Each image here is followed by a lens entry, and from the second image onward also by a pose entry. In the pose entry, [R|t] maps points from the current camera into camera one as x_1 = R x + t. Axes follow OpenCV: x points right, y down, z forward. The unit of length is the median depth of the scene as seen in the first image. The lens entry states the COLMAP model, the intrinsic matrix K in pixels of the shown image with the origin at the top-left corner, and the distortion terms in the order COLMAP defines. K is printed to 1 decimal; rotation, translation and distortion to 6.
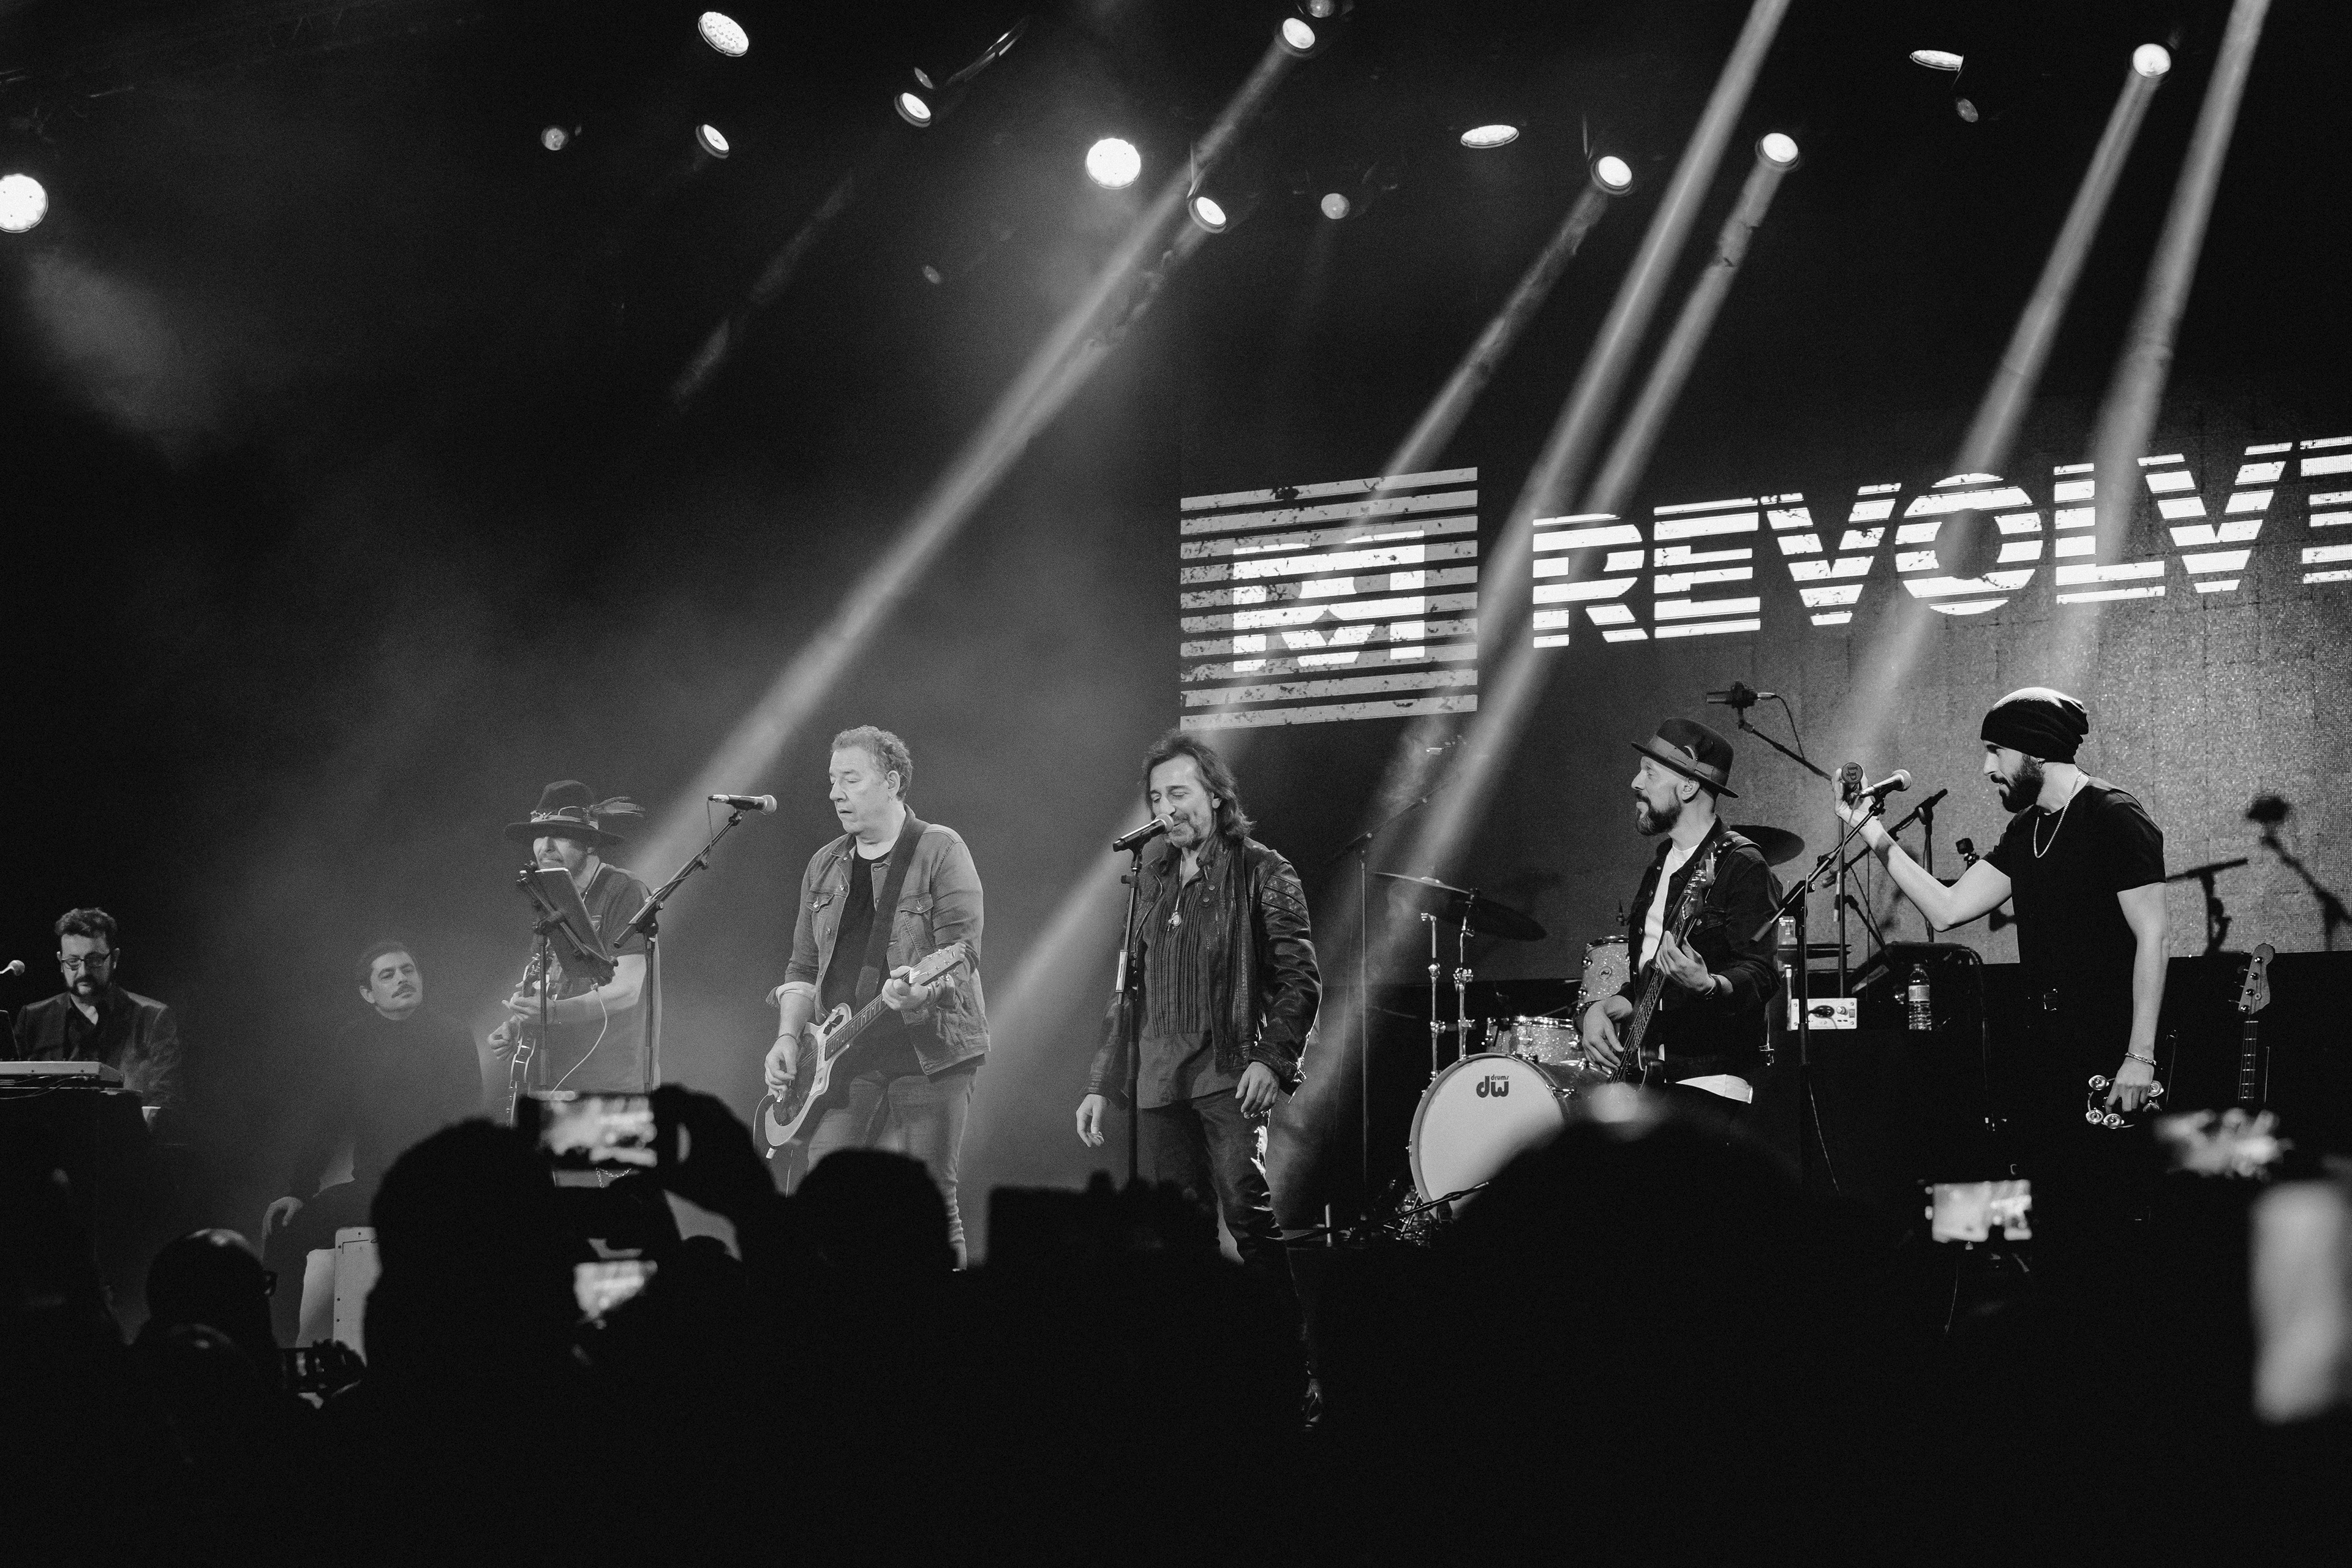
lens RADIAL K [[4863.0, 0, 1167.0], [0, 4863.0, 798.6], [0, 0, 1]] dist [-0.189815, 0.000000]
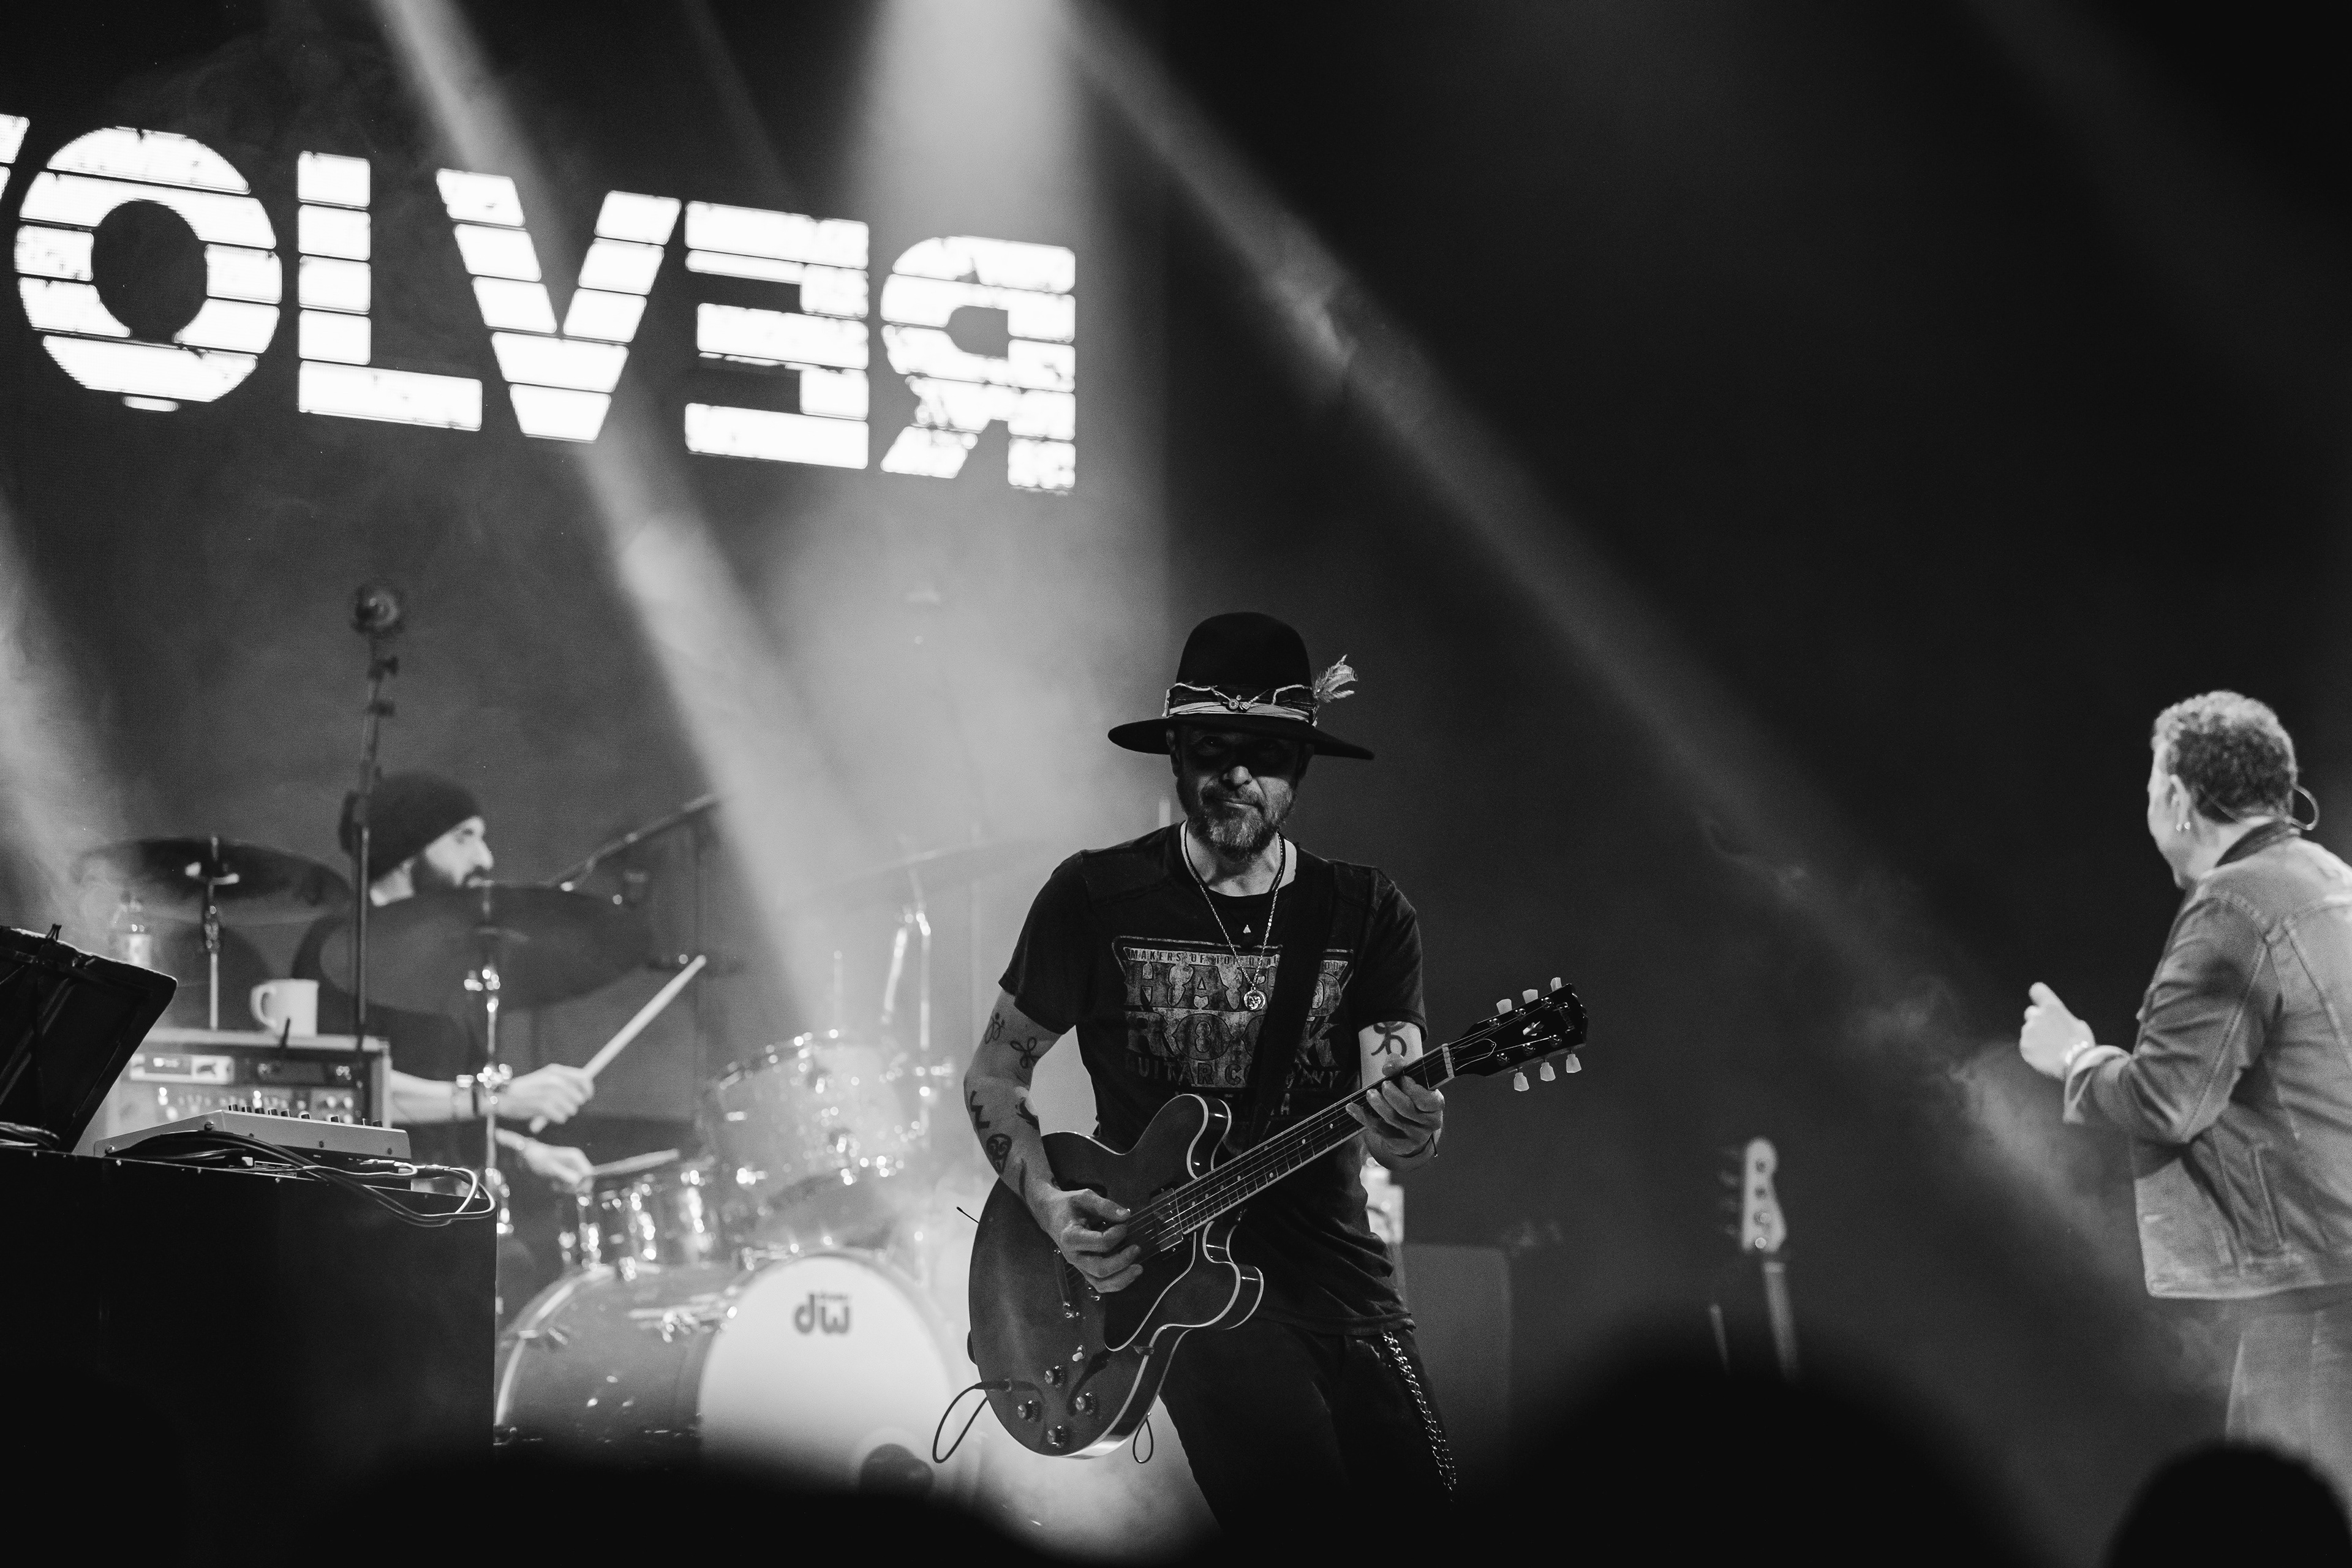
lens RADIAL K [[11839.5, 0, 1157.3], [0, 11839.5, 785.8], [0, 0, 1]] dist [0.655234, 0.000000]
pose [[0.161154, 0.075949, 0.984003, -1.108160], [-0.081588, 0.994647, -0.063409, 0.075622], [-0.983551, -0.070064, 0.166488, 0.711624]]
